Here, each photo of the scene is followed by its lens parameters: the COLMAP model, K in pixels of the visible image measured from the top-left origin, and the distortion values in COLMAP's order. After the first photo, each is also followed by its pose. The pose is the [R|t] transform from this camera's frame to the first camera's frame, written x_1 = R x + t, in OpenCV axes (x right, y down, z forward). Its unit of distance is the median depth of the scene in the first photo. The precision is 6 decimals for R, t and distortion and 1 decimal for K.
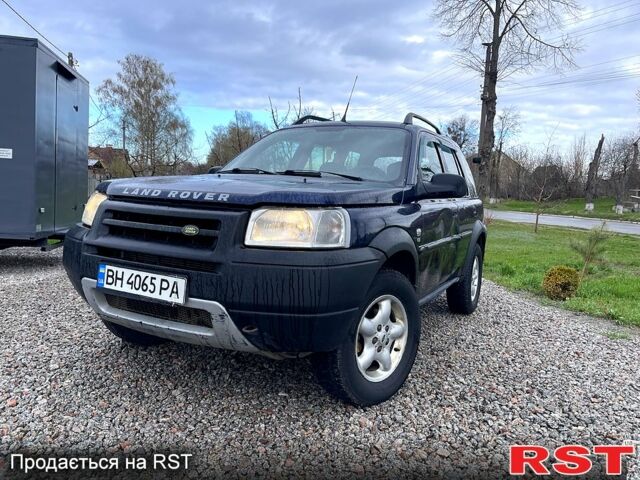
lens RADIAL K [[476.4, 0, 320.0], [0, 476.4, 240.0], [0, 0, 1]] dist [0.060551, -0.085341]
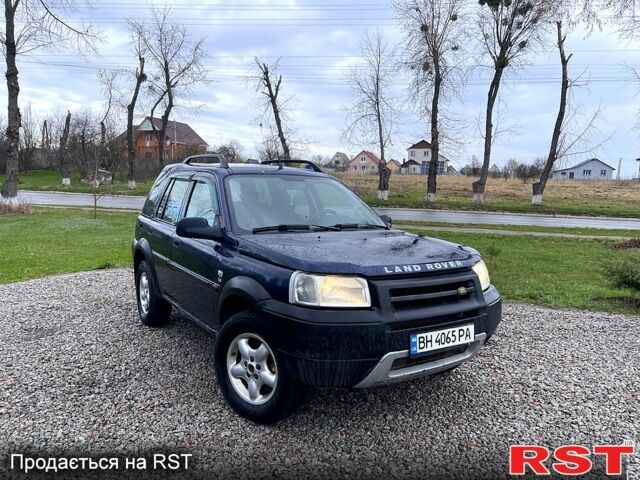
lens RADIAL K [[476.4, 0, 320.0], [0, 476.4, 240.0], [0, 0, 1]] dist [0.060551, -0.085341]
pose [[0.504329, -0.136369, 0.852676, -1.390493], [0.084517, 0.990506, 0.108423, -0.298276], [-0.859366, 0.017385, 0.511066, 0.521648]]
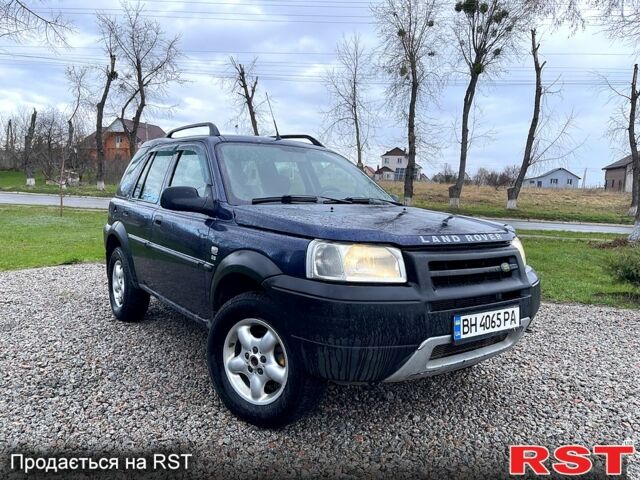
lens RADIAL K [[478.3, 0, 321.0], [0, 478.3, 238.2], [0, 0, 1]] dist [0.067824, -0.099279]
pose [[0.456158, -0.120108, 0.881756, -1.282985], [0.073489, 0.992550, 0.097182, -0.203382], [-0.886859, 0.020469, 0.461587, 0.701538]]
